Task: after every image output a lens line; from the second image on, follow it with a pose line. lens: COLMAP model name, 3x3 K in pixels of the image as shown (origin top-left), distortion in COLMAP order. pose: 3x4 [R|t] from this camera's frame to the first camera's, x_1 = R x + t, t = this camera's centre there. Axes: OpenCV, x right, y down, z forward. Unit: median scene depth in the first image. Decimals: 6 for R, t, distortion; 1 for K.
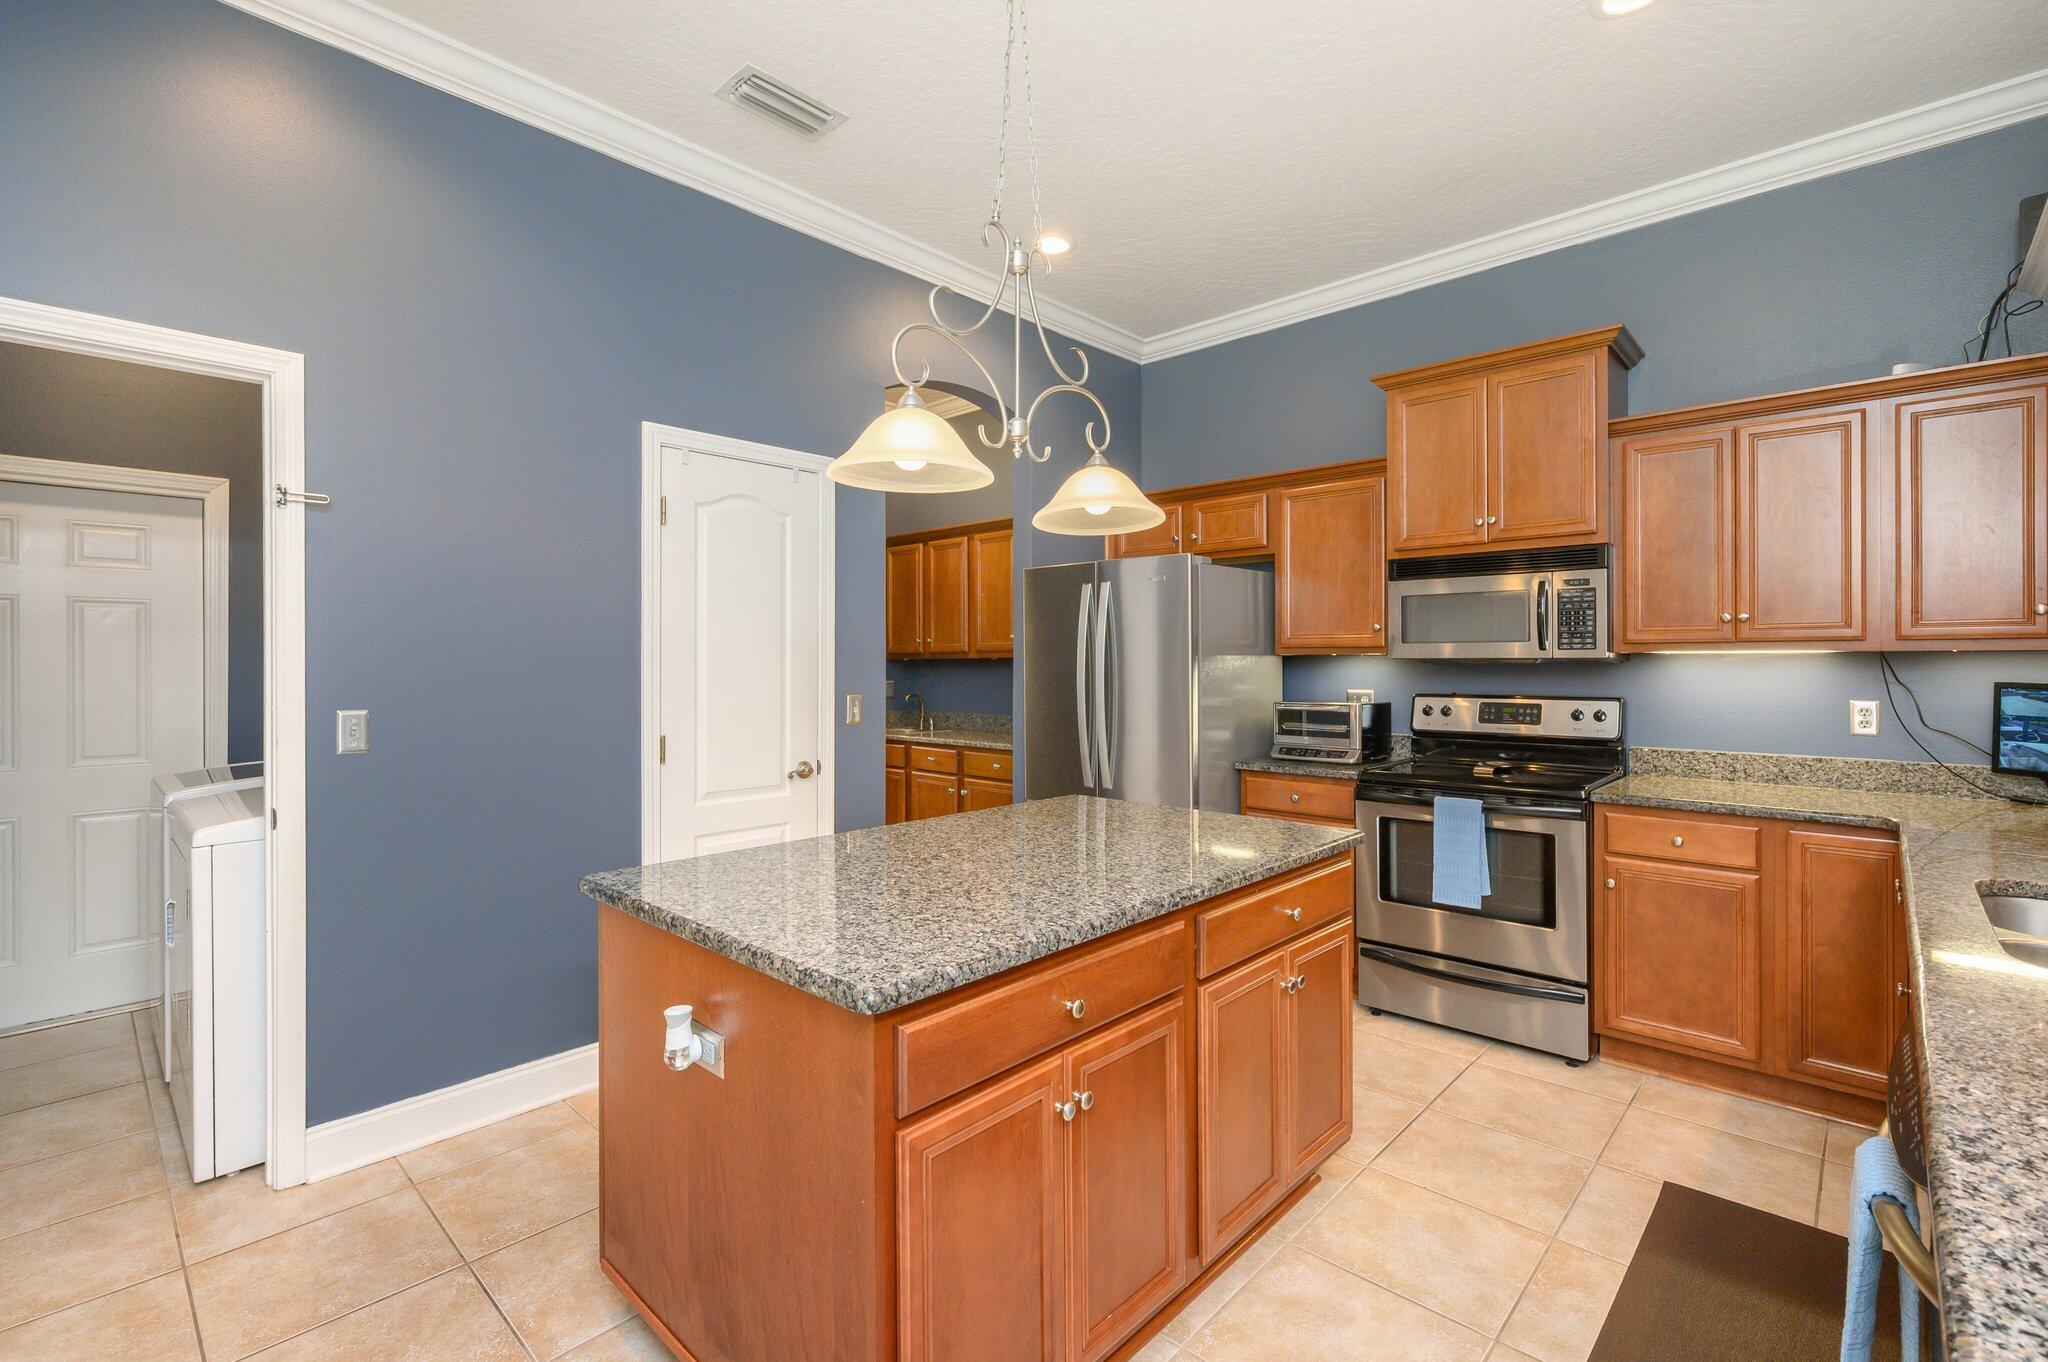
lens RADIAL K [[856.7, 0, 1041.6], [0, 856.7, 651.2], [0, 0, 1]] dist [-0.002236, -0.000193]
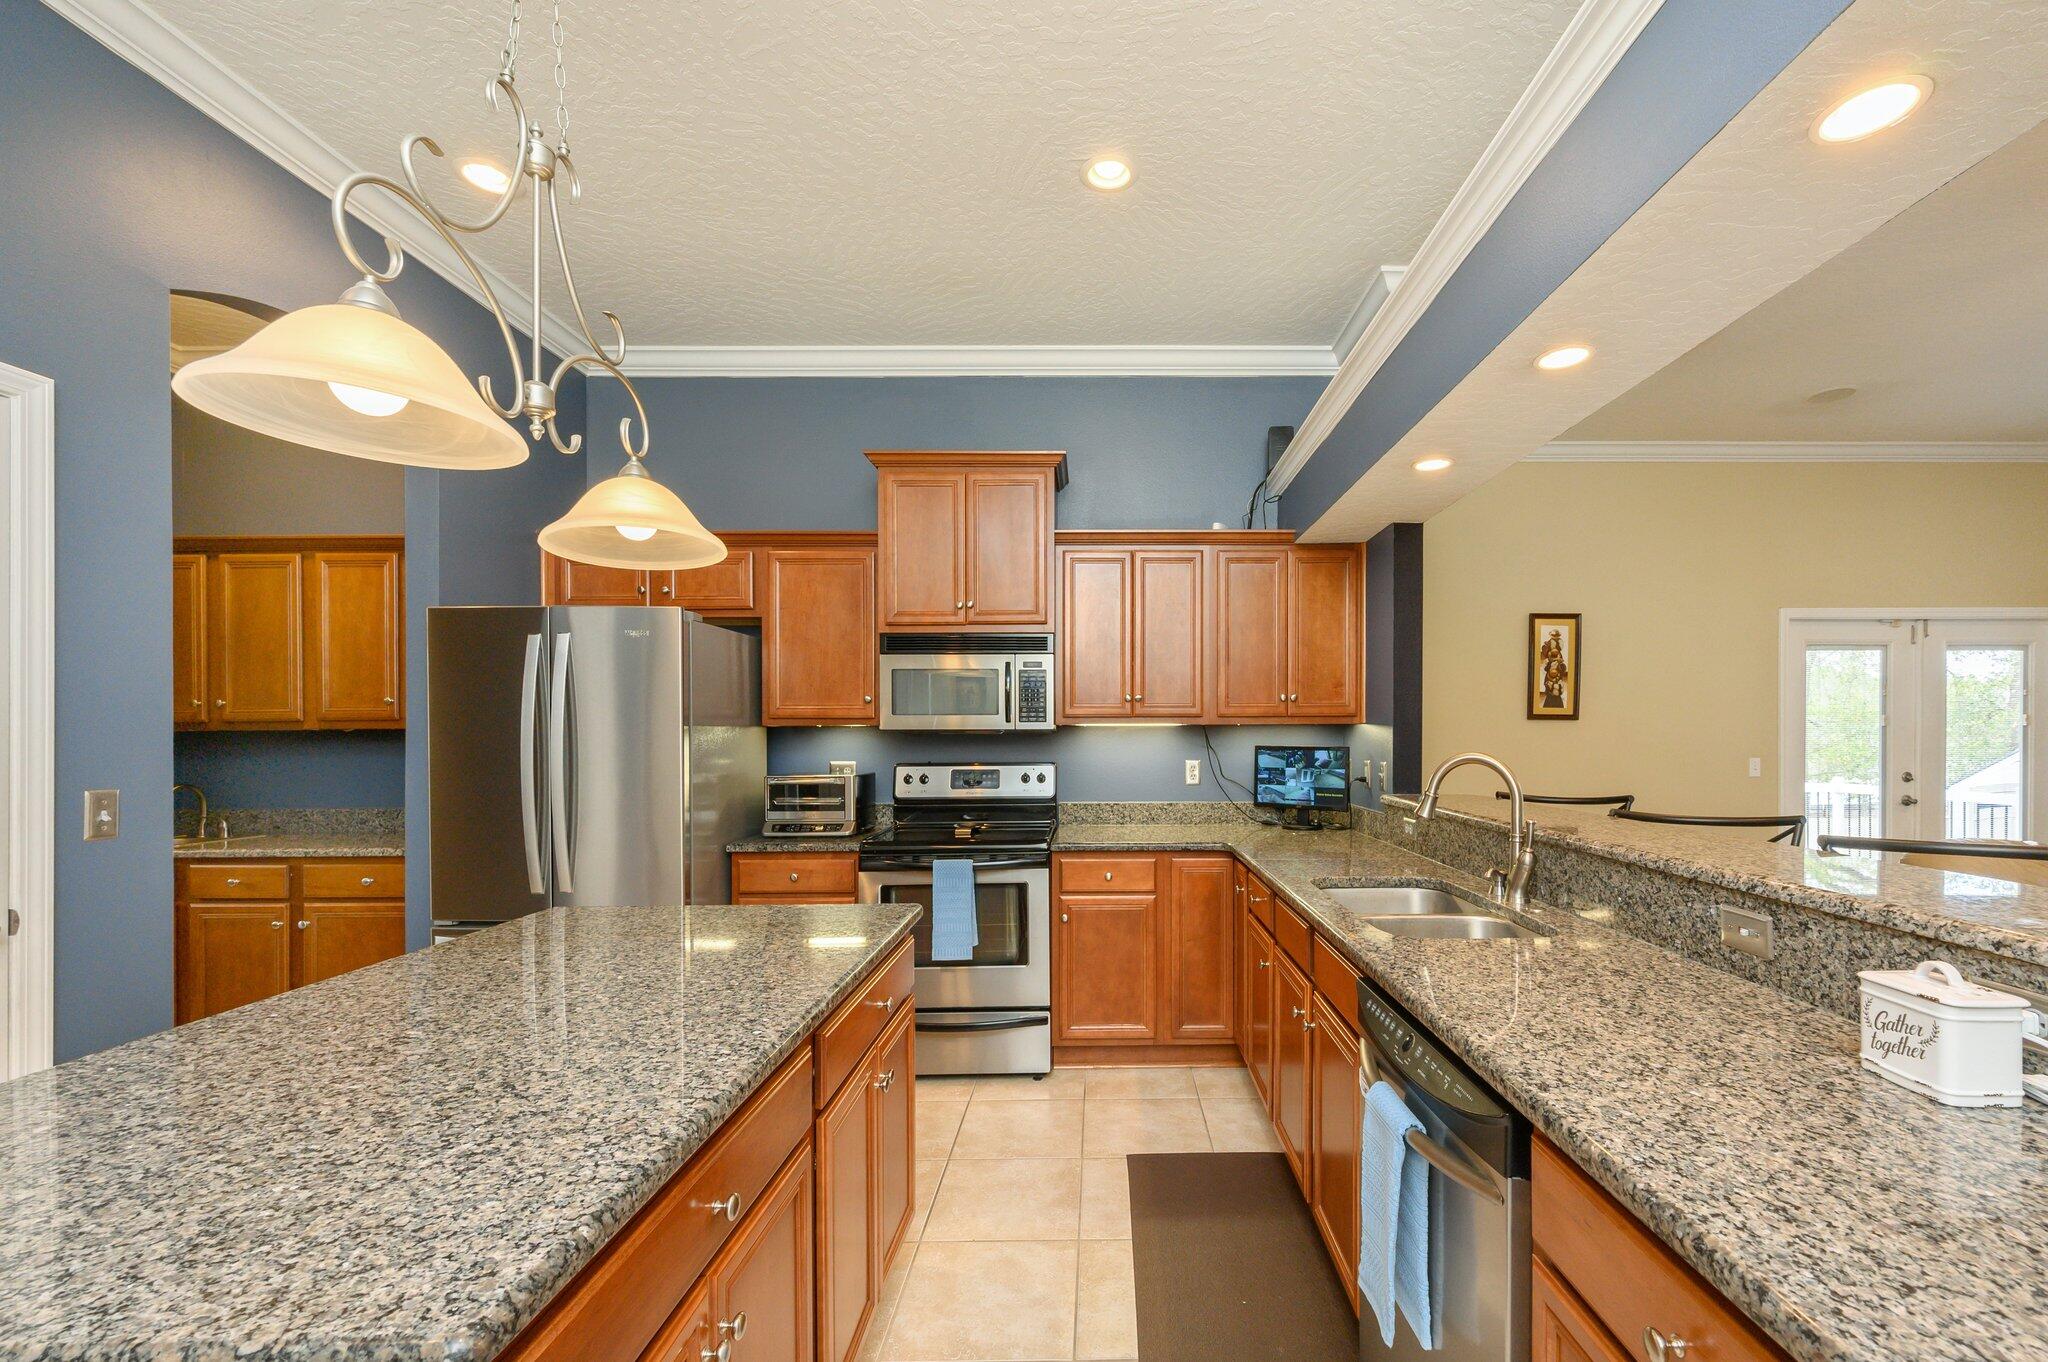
lens RADIAL K [[821.2, 0, 1033.0], [0, 821.2, 731.3], [0, 0, 1]] dist [-0.001134, -0.000955]
pose [[0.750535, 0.000104, 0.660831, -0.123413], [-0.004841, 0.999974, 0.005340, 0.004895], [-0.660814, -0.007207, 0.750516, 0.170501]]
